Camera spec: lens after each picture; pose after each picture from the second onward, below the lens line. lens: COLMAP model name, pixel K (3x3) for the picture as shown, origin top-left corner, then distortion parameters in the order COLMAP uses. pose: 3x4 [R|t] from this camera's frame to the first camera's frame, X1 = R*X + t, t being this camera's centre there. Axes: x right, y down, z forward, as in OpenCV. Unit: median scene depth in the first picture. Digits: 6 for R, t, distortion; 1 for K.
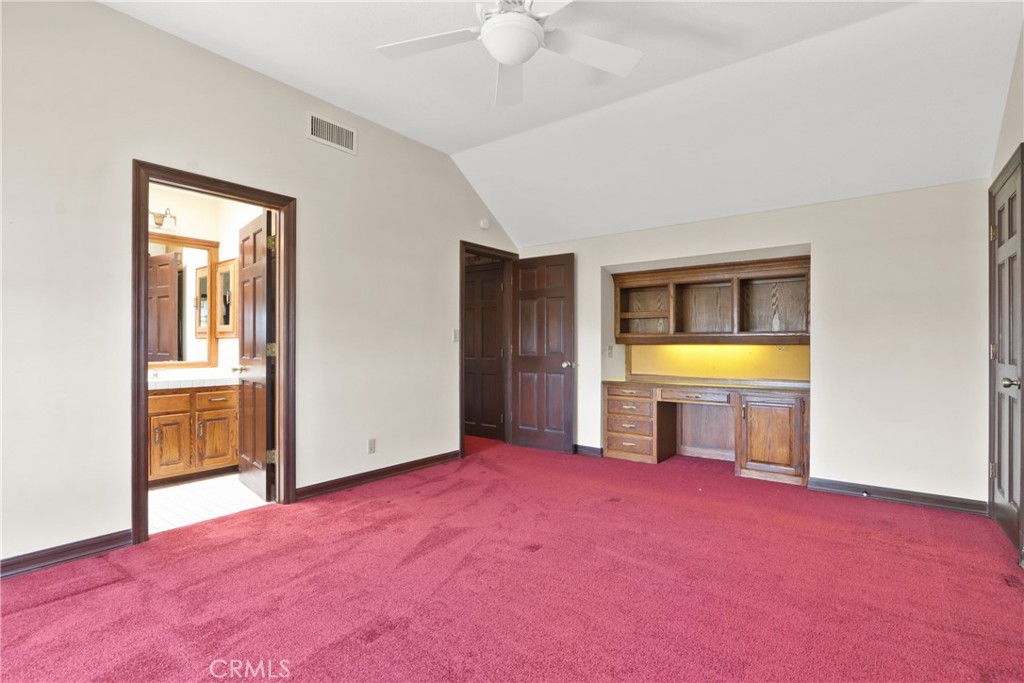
lens RADIAL K [[482.5, 0, 517.9], [0, 482.5, 344.7], [0, 0, 1]] dist [-0.015413, 0.002253]
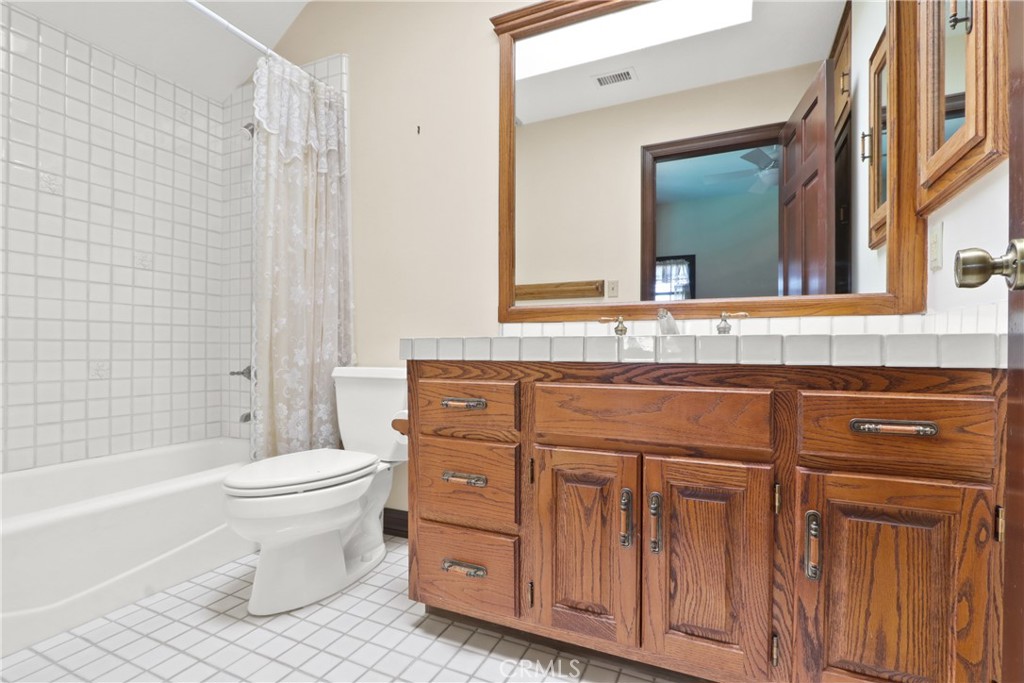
lens RADIAL K [[482.5, 0, 516.8], [0, 482.5, 348.2], [0, 0, 1]] dist [-0.015413, 0.002253]
pose [[0.225821, 0.001868, -0.974167, -0.462367], [-0.003670, 0.999993, 0.001067, 0.079438], [0.974162, 0.003334, 0.225826, 0.803773]]
